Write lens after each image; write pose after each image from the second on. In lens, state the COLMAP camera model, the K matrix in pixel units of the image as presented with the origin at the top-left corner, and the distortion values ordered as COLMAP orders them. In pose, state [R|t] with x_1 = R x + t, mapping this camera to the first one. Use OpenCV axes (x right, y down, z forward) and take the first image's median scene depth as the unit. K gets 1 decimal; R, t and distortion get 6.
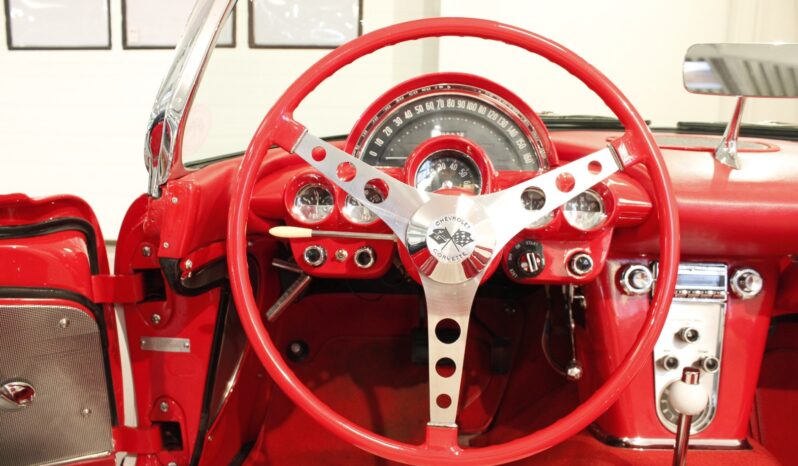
lens RADIAL K [[686.9, 0, 399.0], [0, 686.9, 233.0], [0, 0, 1]] dist [-0.139351, 0.133571]
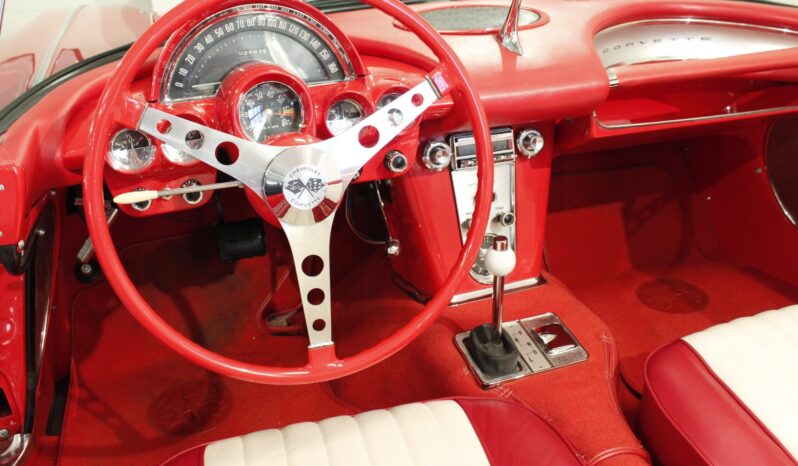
lens RADIAL K [[812.9, 0, 399.0], [0, 812.9, 233.0], [0, 0, 1]] dist [-0.134965, 0.277706]
pose [[0.922714, -0.204677, 0.326659, -0.165807], [0.115862, 0.955468, 0.271399, -0.189265], [-0.367661, -0.212577, 0.905338, -0.184442]]
